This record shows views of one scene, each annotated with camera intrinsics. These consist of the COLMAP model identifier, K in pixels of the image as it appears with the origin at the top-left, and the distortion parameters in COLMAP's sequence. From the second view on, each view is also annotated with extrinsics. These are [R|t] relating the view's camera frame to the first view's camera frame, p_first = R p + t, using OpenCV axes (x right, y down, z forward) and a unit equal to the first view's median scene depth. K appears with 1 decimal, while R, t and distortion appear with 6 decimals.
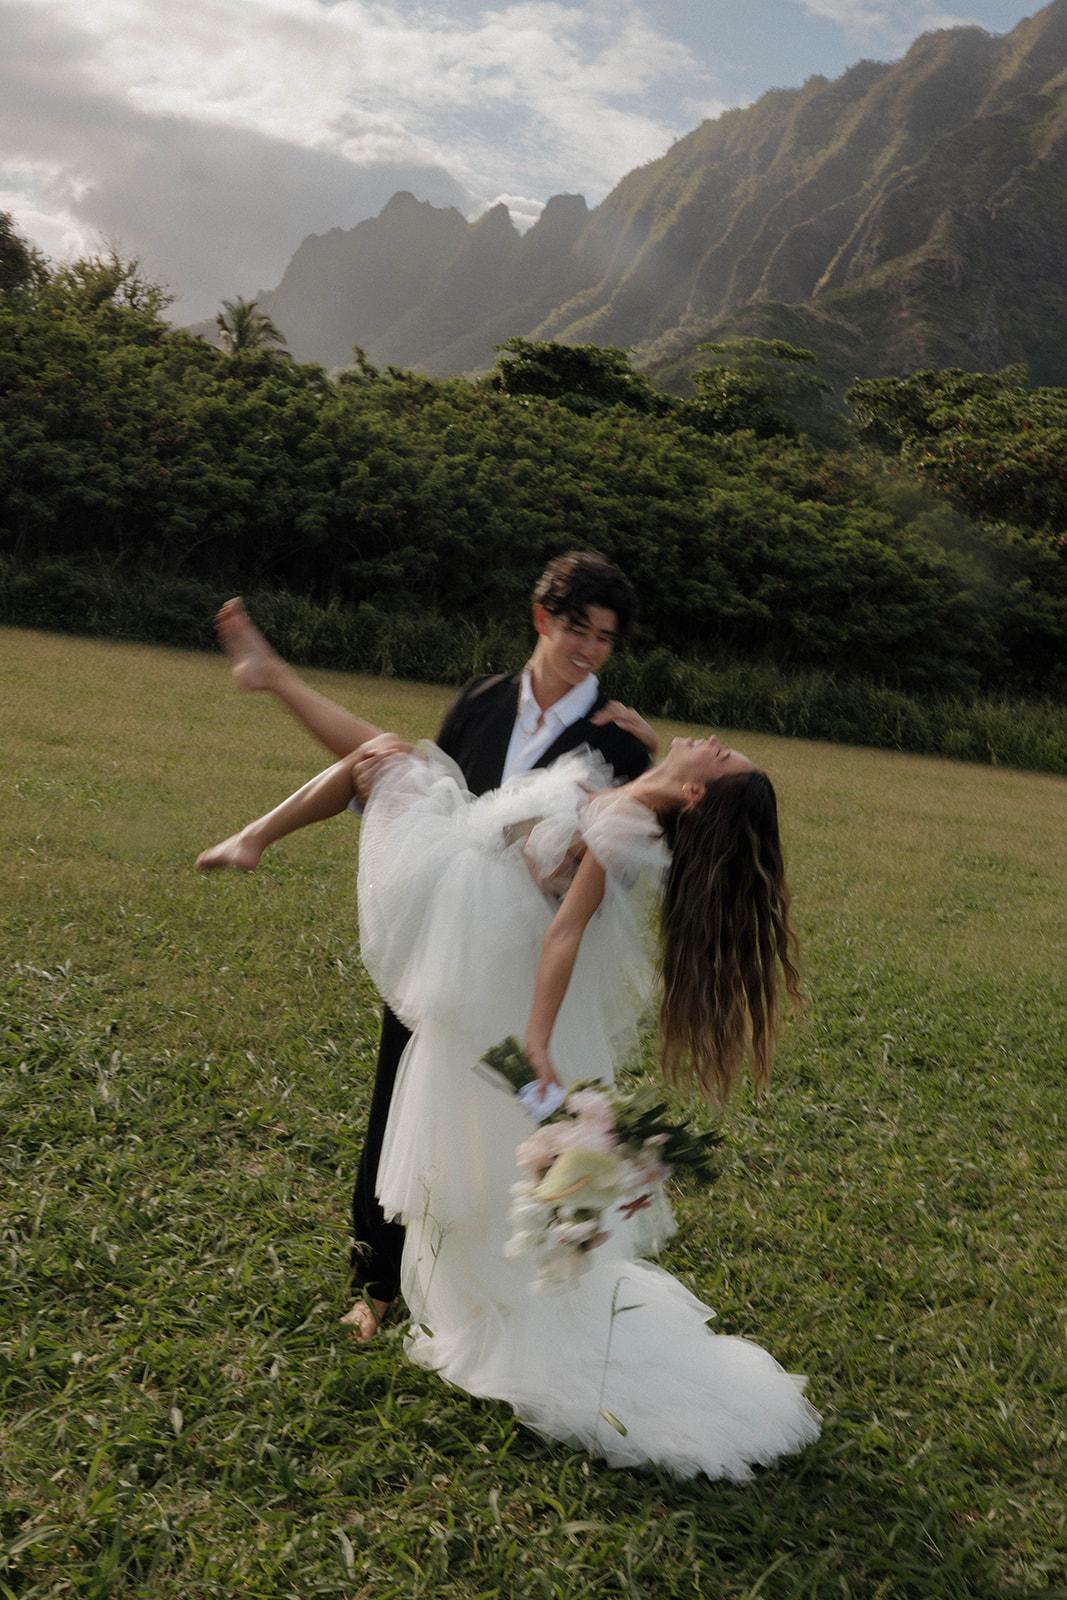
lens RADIAL K [[1958.2, 0, 505.0], [0, 1958.2, 764.3], [0, 0, 1]] dist [0.008134, 0.023021]
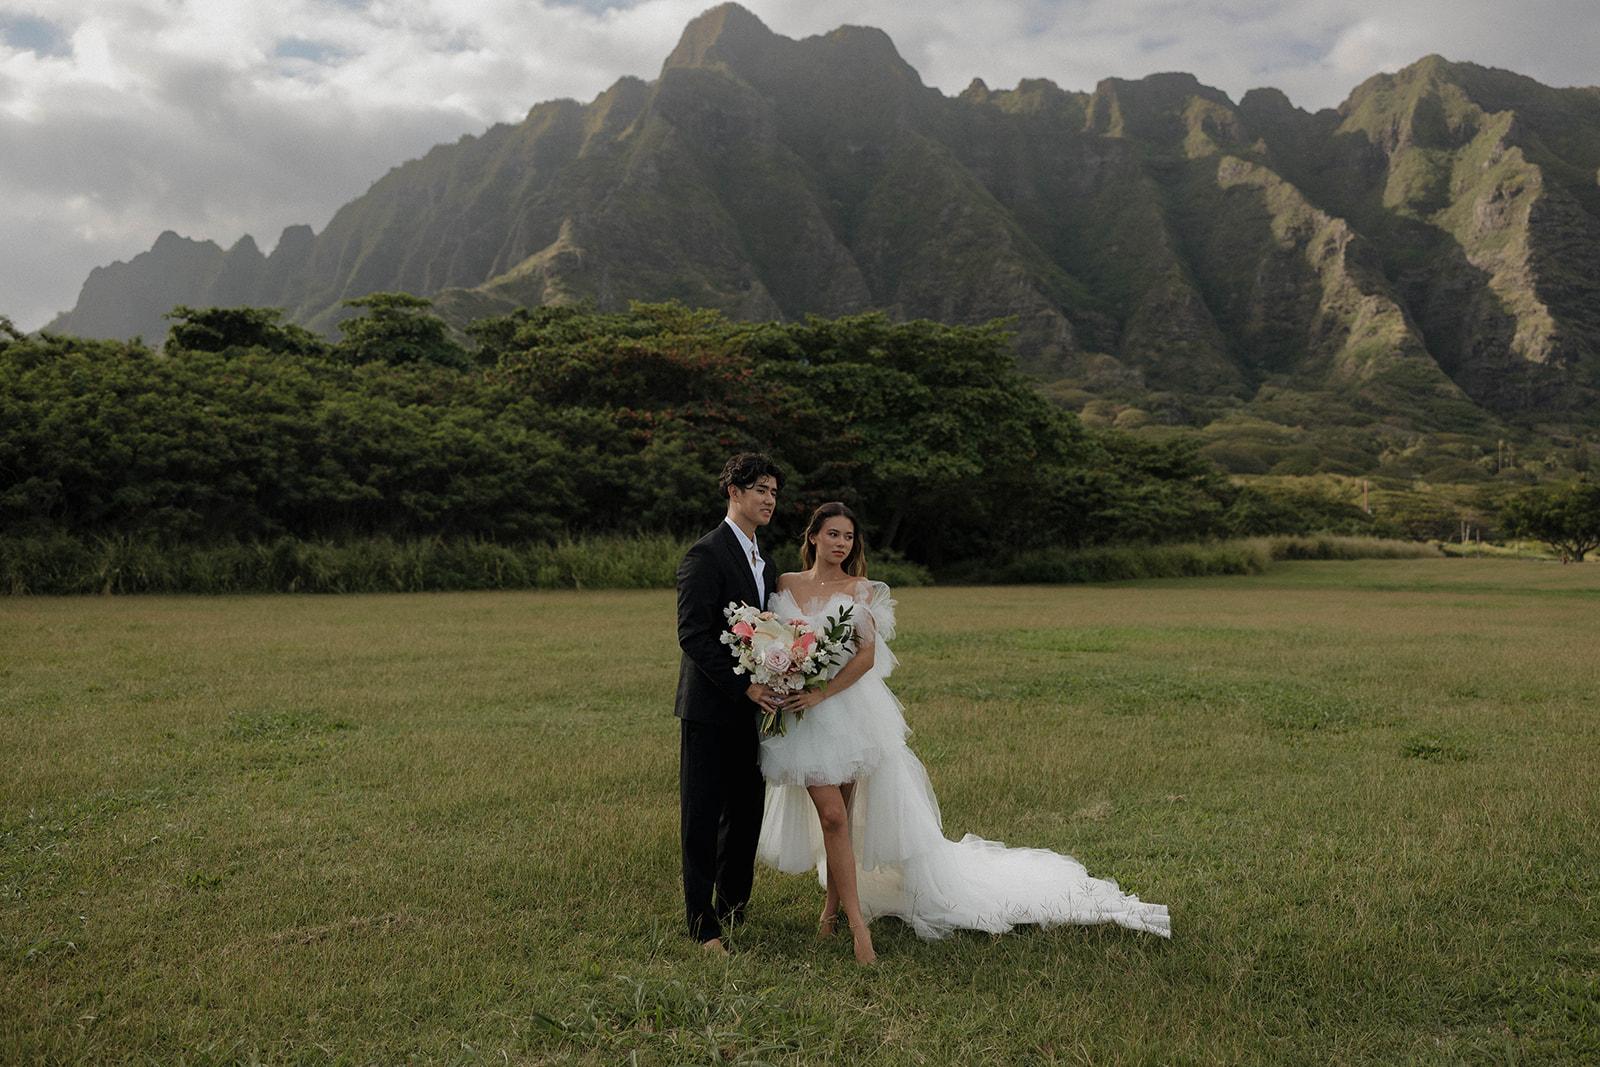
lens RADIAL K [[1351.0, 0, 815.4], [0, 1351.0, 542.2], [0, 0, 1]] dist [-0.045799, 0.050871]
pose [[0.924585, -0.139546, 0.354499, 0.076839], [0.154662, 0.987861, -0.014517, 0.005810], [-0.348170, 0.068250, 0.934944, 0.108967]]
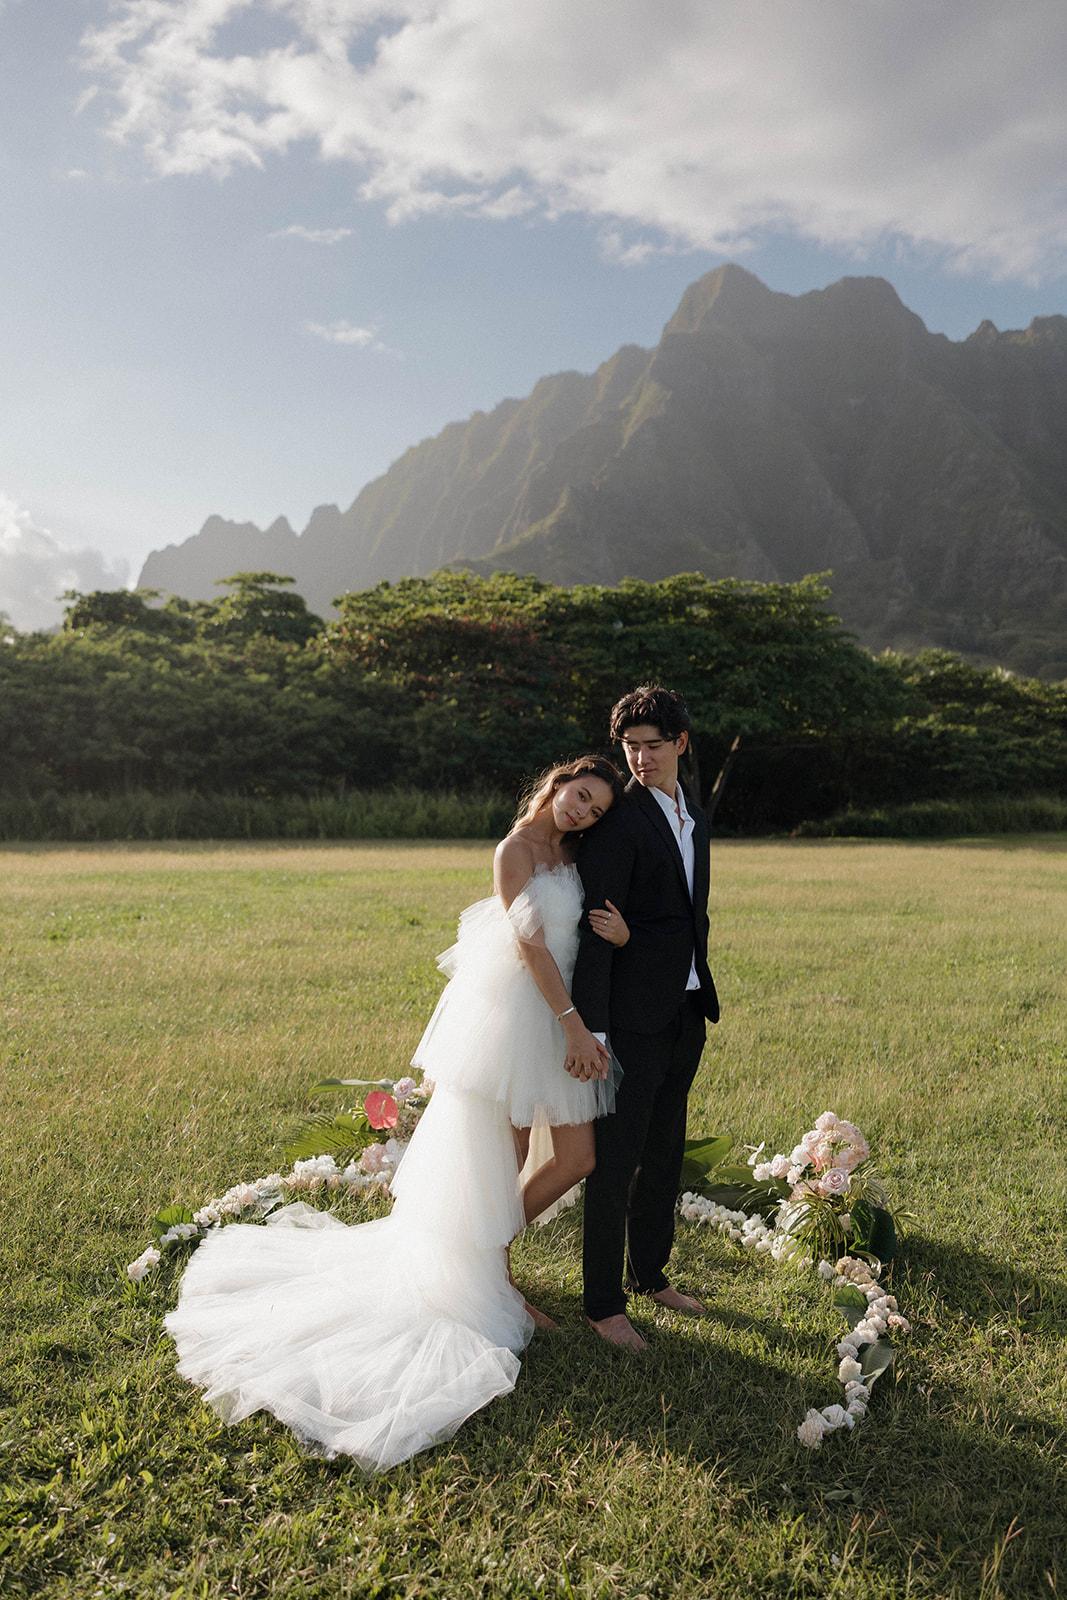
lens RADIAL K [[1328.9, 0, 540.7], [0, 1328.9, 780.8], [0, 0, 1]] dist [-0.001329, 0.005843]
pose [[0.978611, -0.139570, 0.151133, 0.241482], [0.150160, 0.986776, -0.061035, 0.036986], [-0.140615, 0.082424, 0.986627, 0.030585]]
